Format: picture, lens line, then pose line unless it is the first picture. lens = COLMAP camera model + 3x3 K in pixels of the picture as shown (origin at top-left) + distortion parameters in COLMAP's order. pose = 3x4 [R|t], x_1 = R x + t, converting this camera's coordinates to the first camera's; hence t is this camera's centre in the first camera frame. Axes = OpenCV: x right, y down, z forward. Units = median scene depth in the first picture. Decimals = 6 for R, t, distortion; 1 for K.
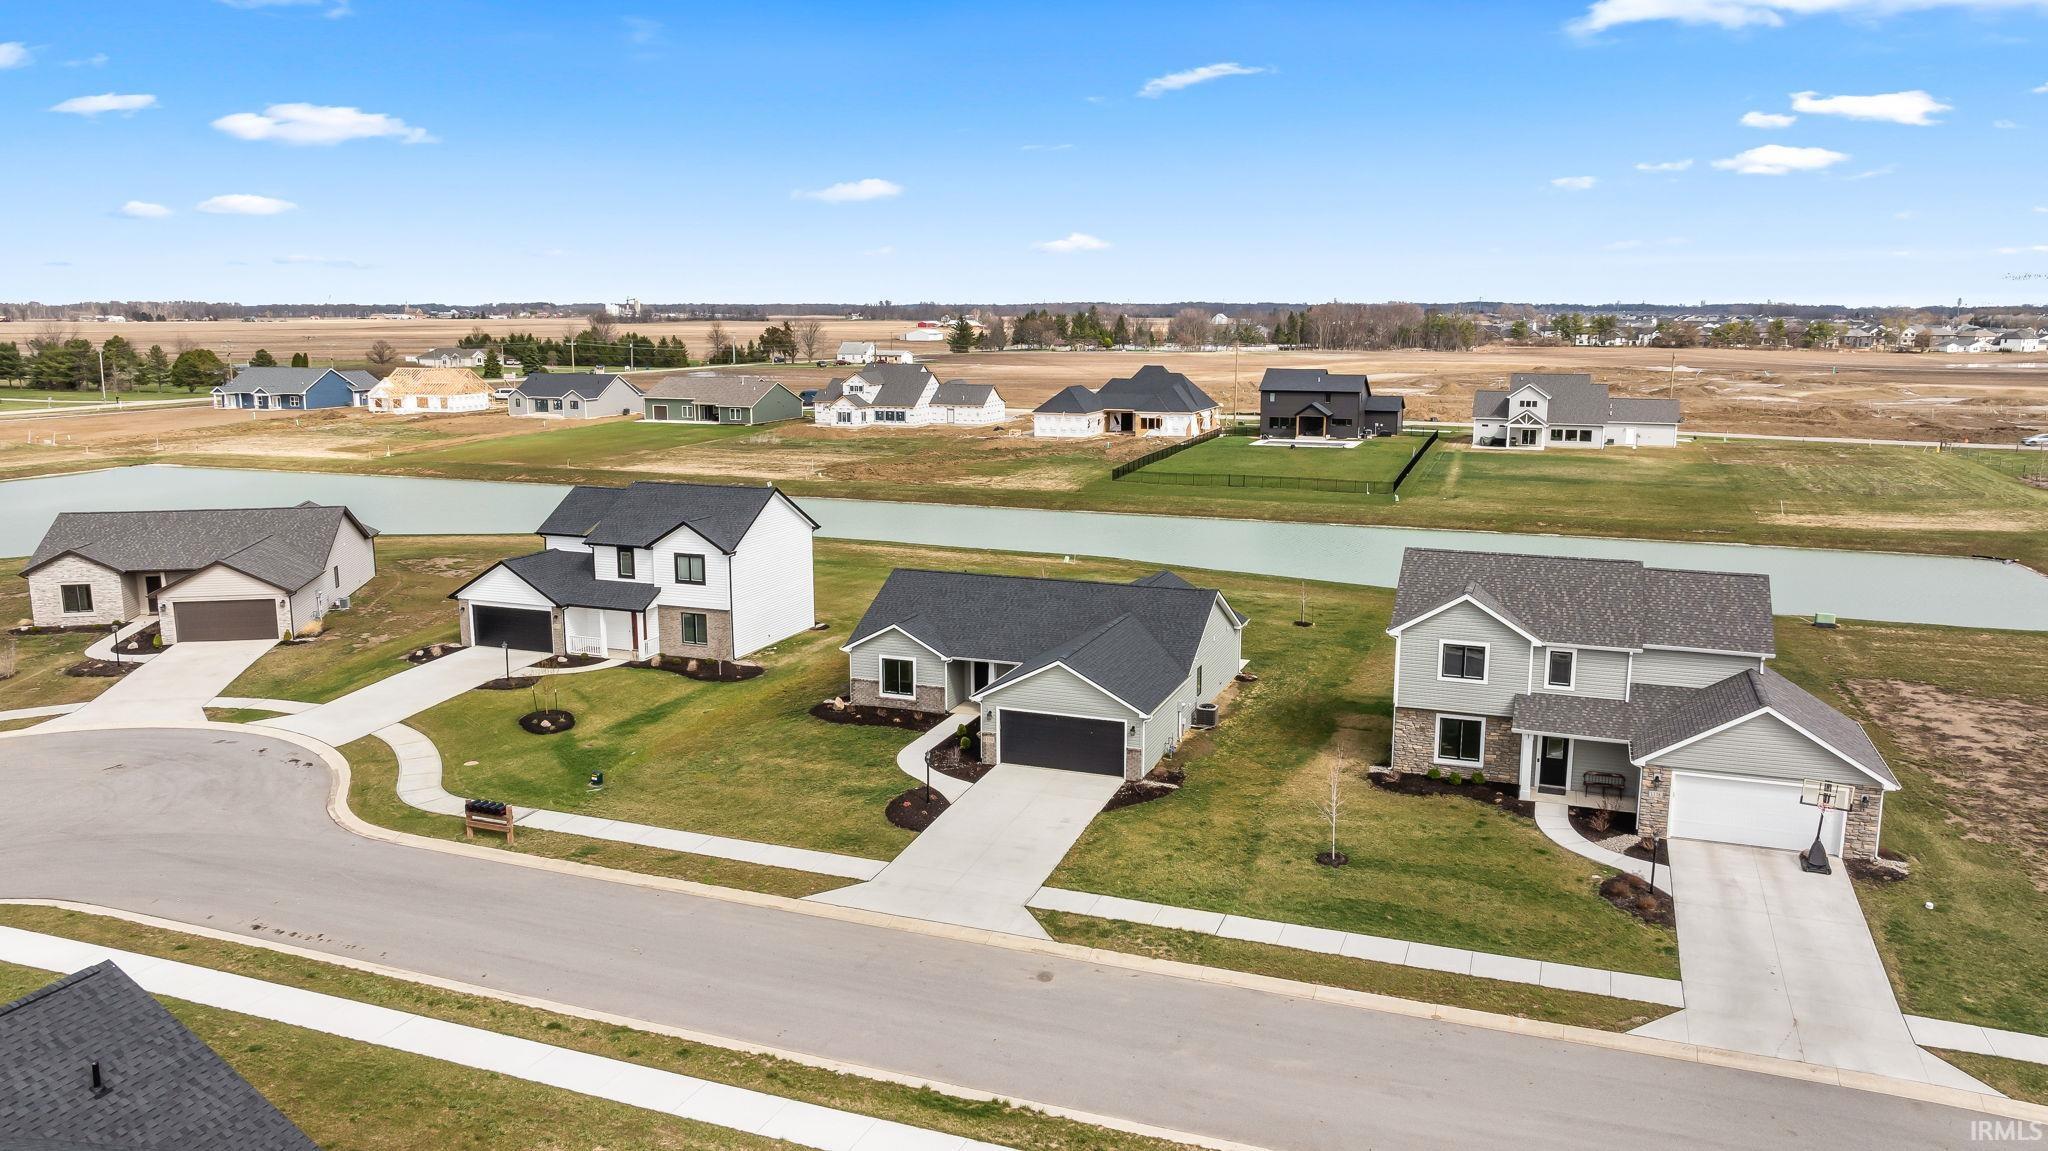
lens RADIAL K [[1451.6, 0, 1062.1], [0, 1451.6, 573.5], [0, 0, 1]] dist [-0.012325, -0.004876]
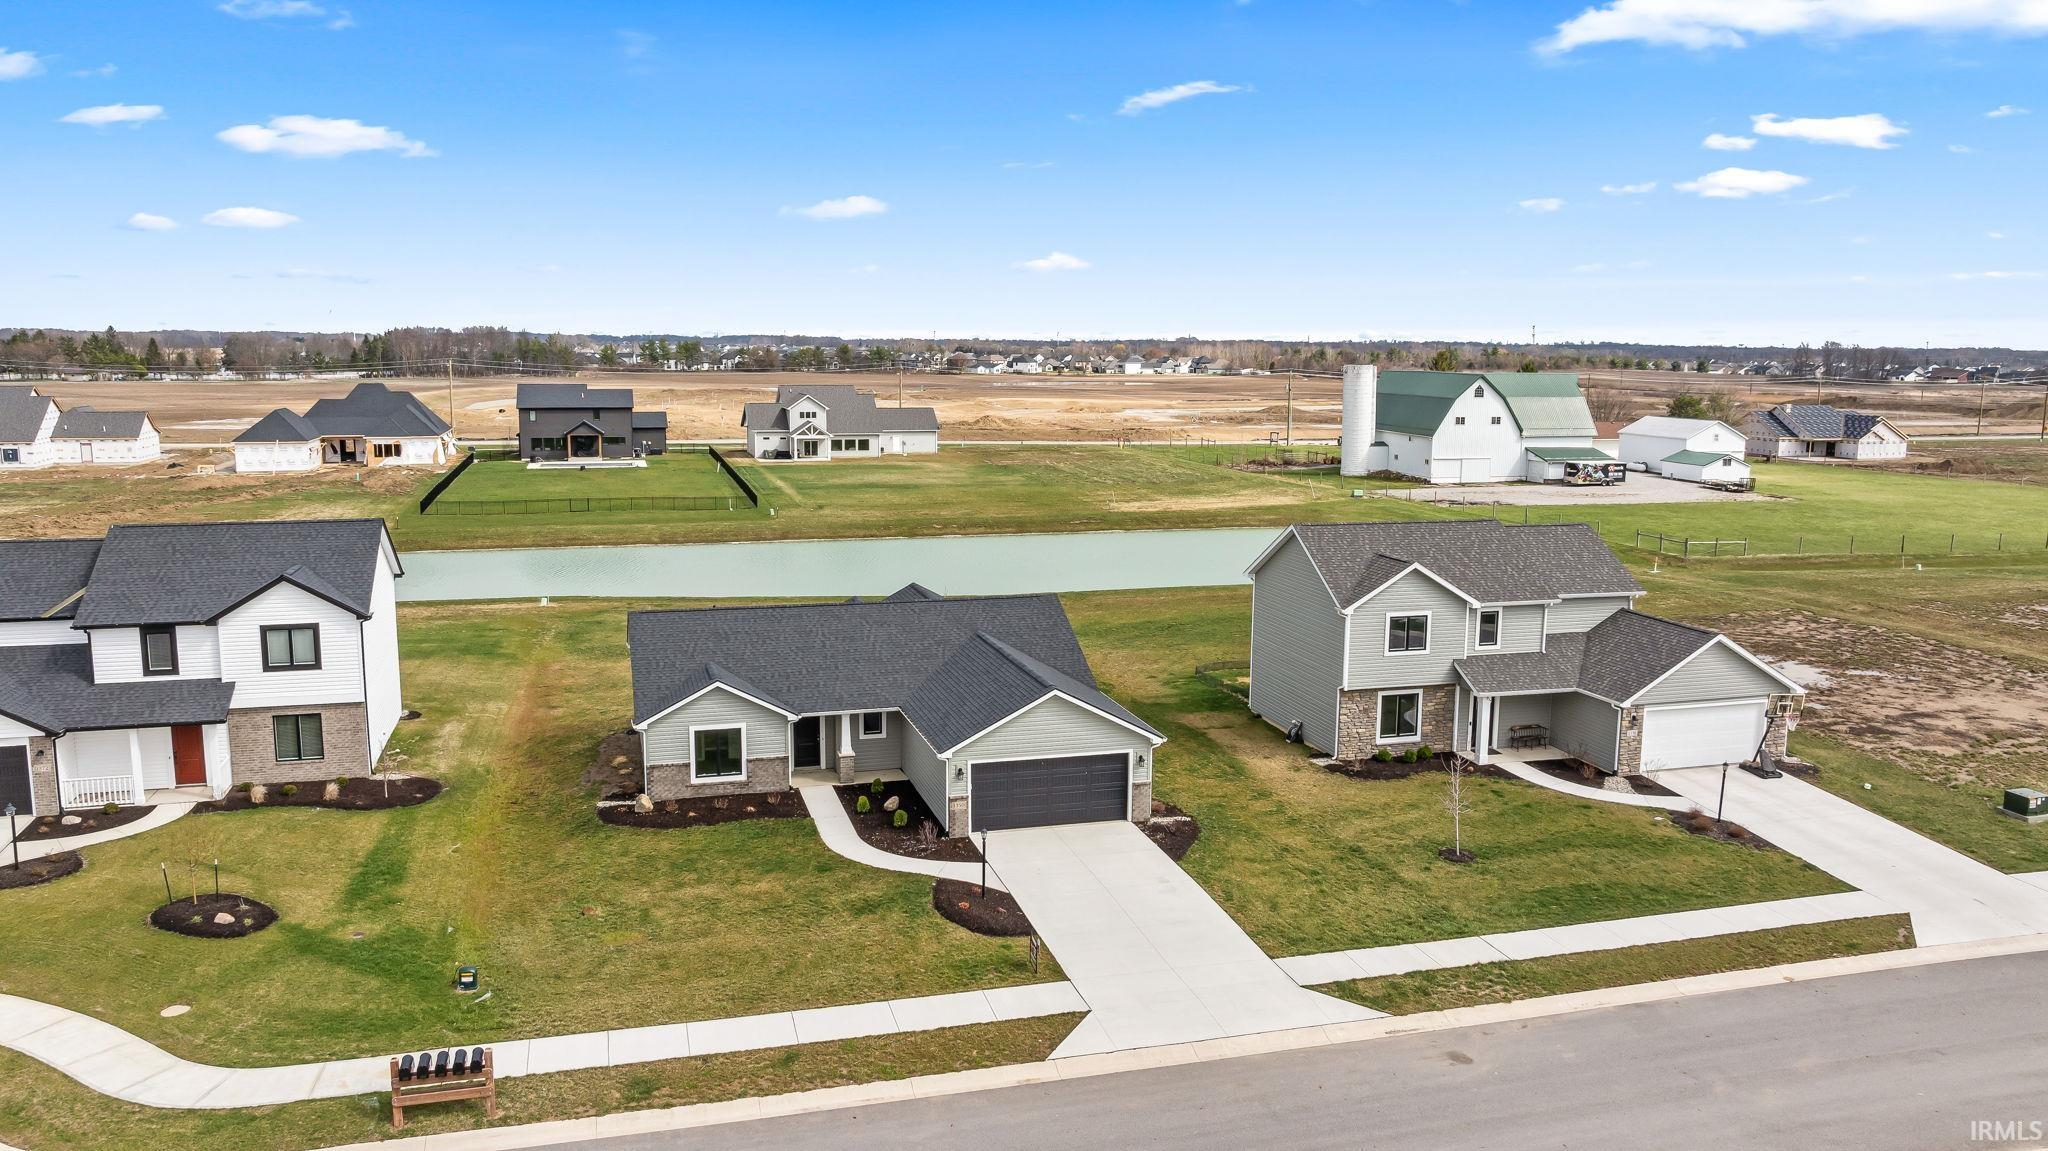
lens RADIAL K [[1451.6, 0, 1062.1], [0, 1451.6, 573.5], [0, 0, 1]] dist [-0.012325, -0.004876]
pose [[0.808945, -0.087140, 0.581390, -0.347440], [0.098526, 0.995061, 0.012053, -0.009846], [-0.579569, 0.047532, 0.813536, 0.258587]]
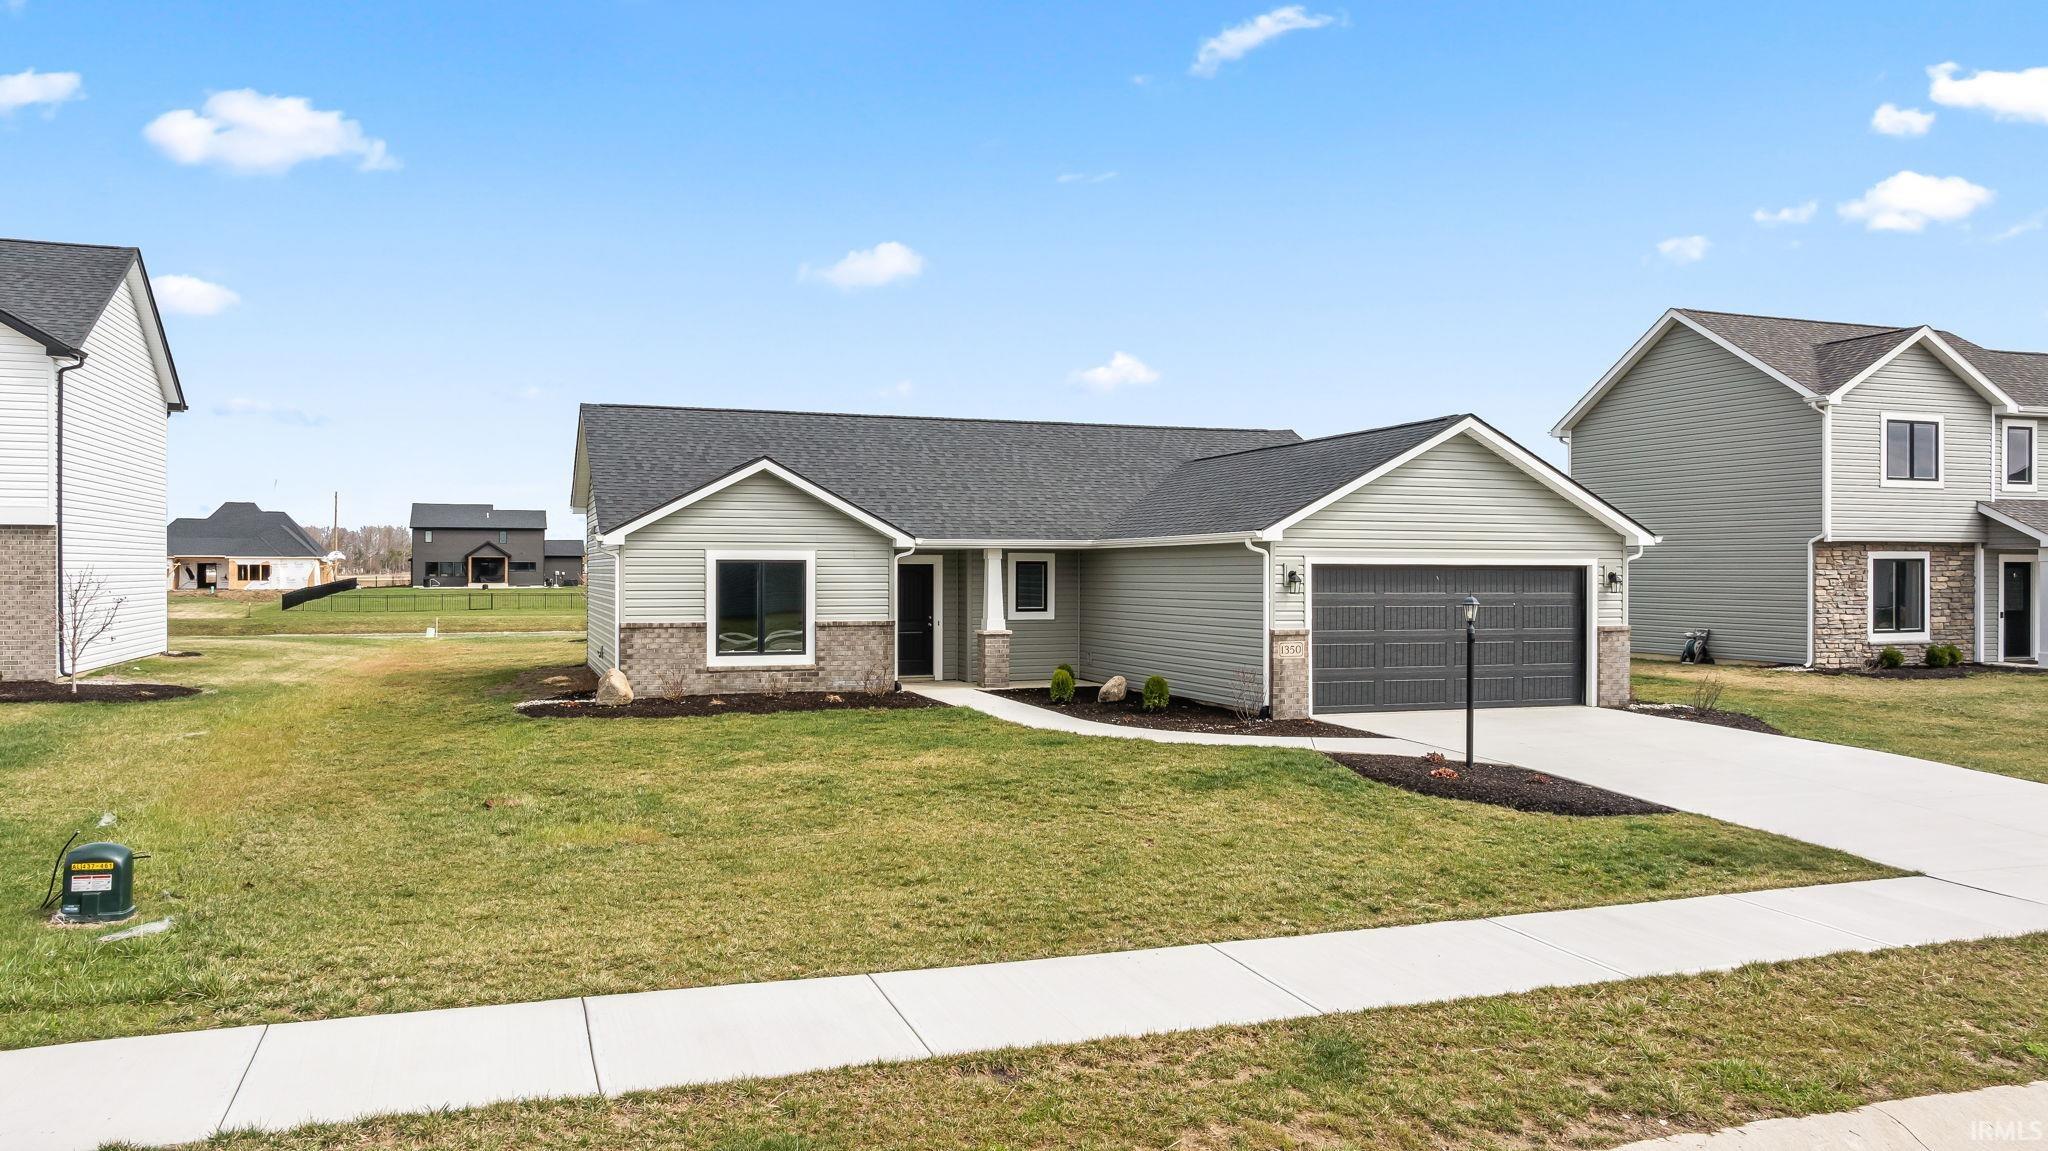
lens RADIAL K [[1451.6, 0, 1062.1], [0, 1451.6, 573.5], [0, 0, 1]] dist [-0.012325, -0.004876]
pose [[0.770408, -0.009595, 0.637479, -0.259431], [0.116979, 0.985039, -0.126546, 0.105680], [-0.626728, 0.172064, 0.760004, 0.584805]]
